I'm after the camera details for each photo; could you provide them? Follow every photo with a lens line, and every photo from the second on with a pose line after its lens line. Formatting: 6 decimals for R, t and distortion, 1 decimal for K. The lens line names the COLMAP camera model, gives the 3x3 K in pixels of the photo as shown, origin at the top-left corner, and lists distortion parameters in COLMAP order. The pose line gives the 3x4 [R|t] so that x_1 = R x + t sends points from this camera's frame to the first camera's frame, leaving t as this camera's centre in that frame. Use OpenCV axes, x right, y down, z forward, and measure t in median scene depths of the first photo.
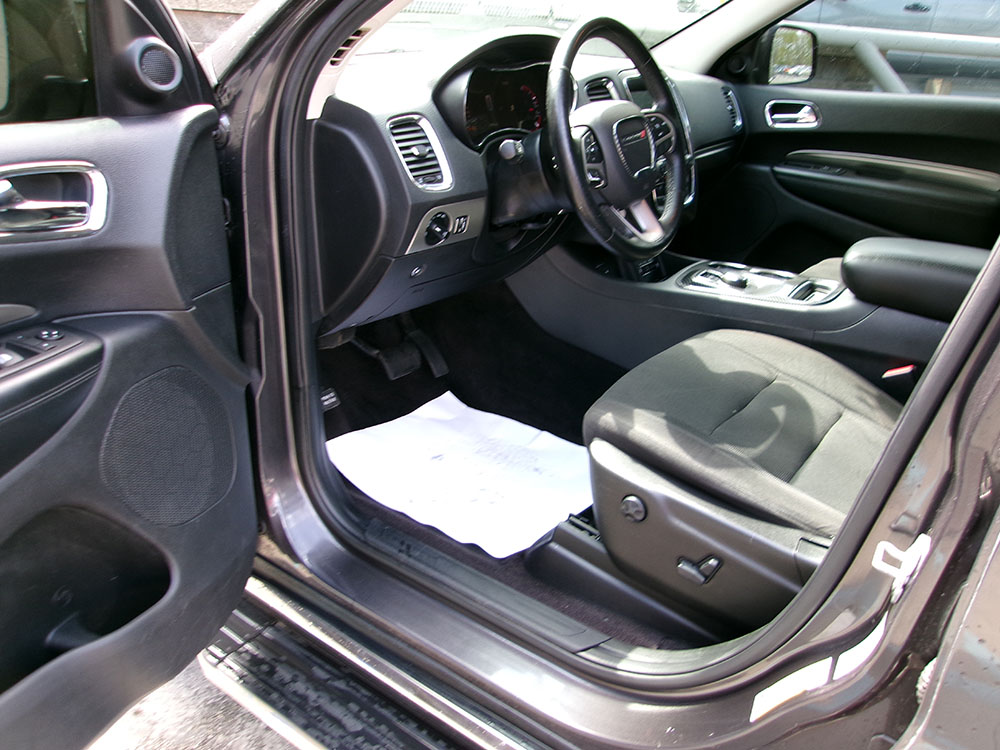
lens RADIAL K [[775.5, 0, 501.5], [0, 775.5, 374.4], [0, 0, 1]] dist [-0.002670, 0.006002]
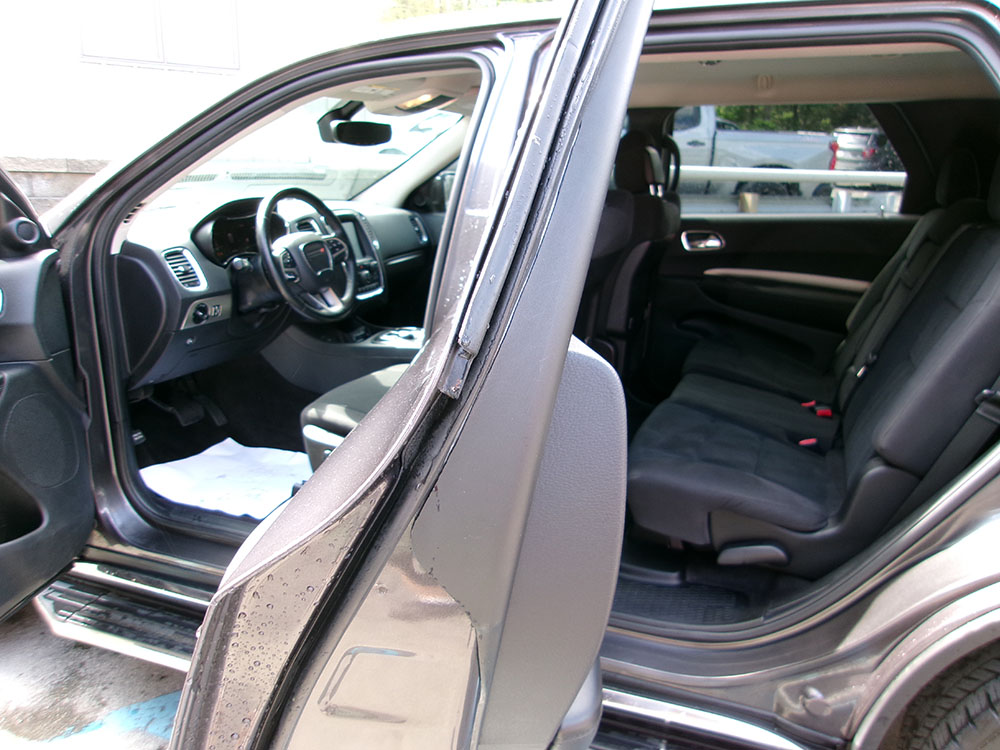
lens RADIAL K [[795.5, 0, 497.7], [0, 795.5, 380.9], [0, 0, 1]] dist [-0.031411, 0.108890]
pose [[0.971749, -0.098702, 0.214385, 0.157915], [0.128009, 0.983556, -0.127404, 0.251680], [-0.198285, 0.151248, 0.968404, -0.747972]]
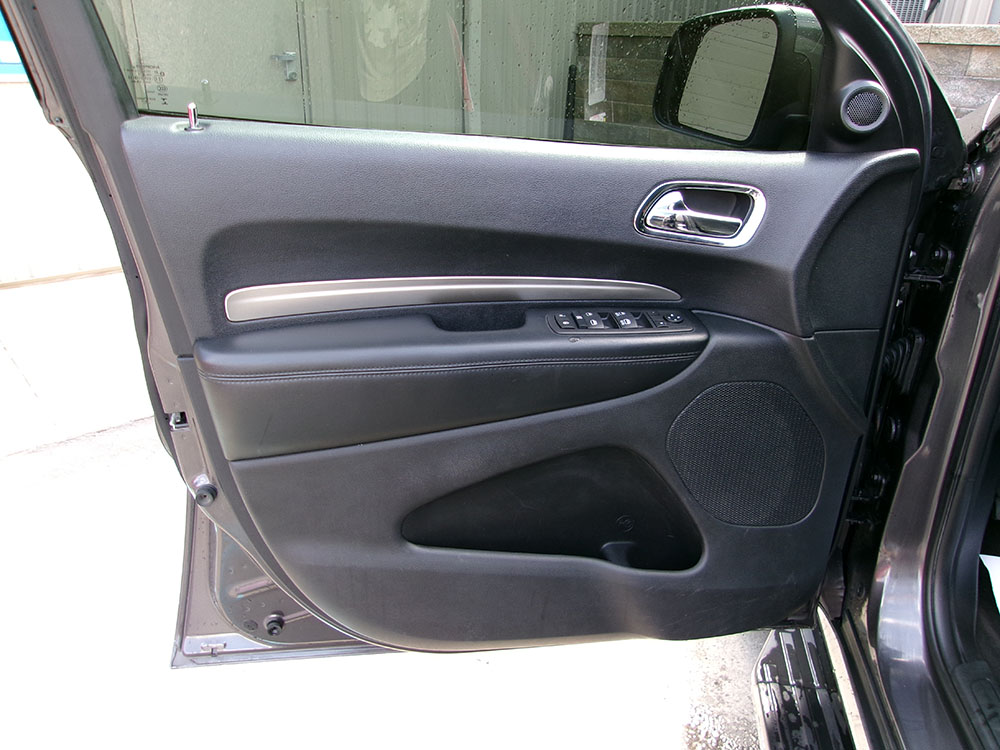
lens RADIAL K [[771.5, 0, 485.4], [0, 771.5, 374.1], [0, 0, 1]] dist [-0.000492, 0.002798]
pose [[0.429565, 0.325033, -0.842513, 0.223209], [-0.362937, 0.916450, 0.168510, -0.043058], [0.826892, 0.233393, 0.511641, 0.095593]]
